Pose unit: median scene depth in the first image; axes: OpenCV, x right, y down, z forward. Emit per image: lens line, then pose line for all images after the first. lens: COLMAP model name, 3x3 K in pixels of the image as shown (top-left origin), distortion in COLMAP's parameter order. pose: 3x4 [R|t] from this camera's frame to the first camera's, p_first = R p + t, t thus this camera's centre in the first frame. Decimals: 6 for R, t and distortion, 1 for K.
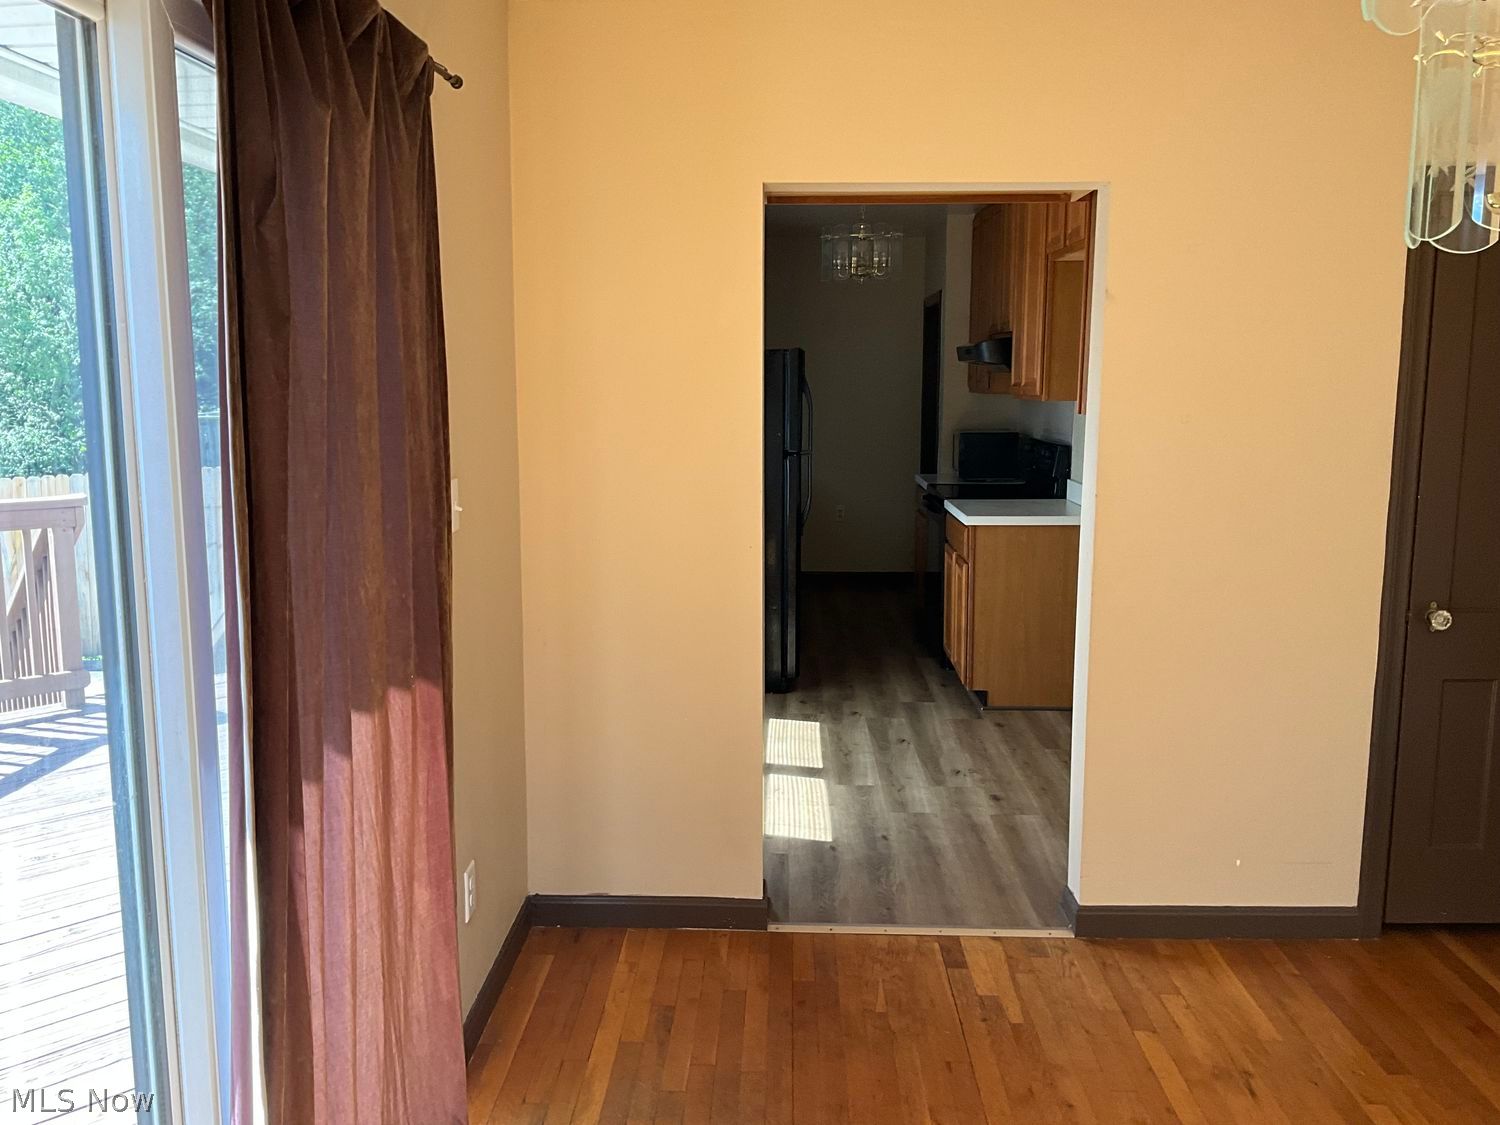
lens RADIAL K [[1240.9, 0, 748.5], [0, 1240.9, 553.1], [0, 0, 1]] dist [0.066216, -0.122078]
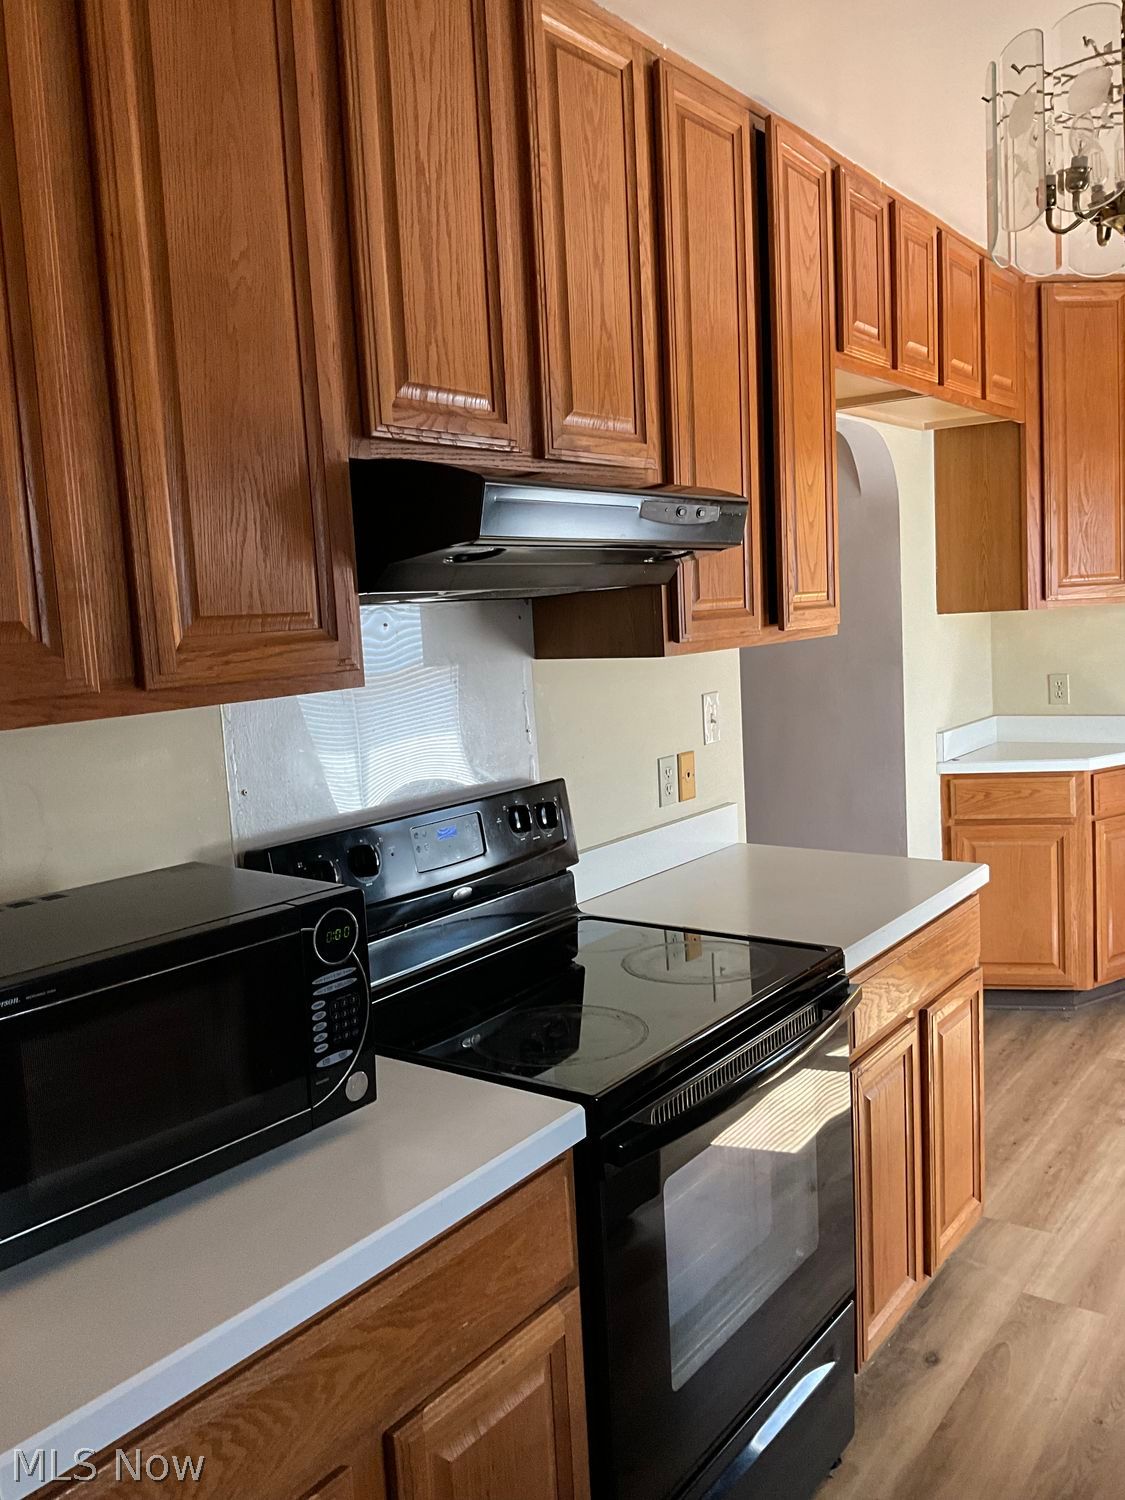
lens RADIAL K [[1240.9, 0, 550.7], [0, 1240.9, 747.0], [0, 0, 1]] dist [0.066216, -0.122078]
pose [[-0.818348, -0.005534, 0.574697, 0.031698], [0.147110, 0.964624, 0.218768, -0.202740], [-0.555577, 0.263572, -0.788584, 1.449147]]
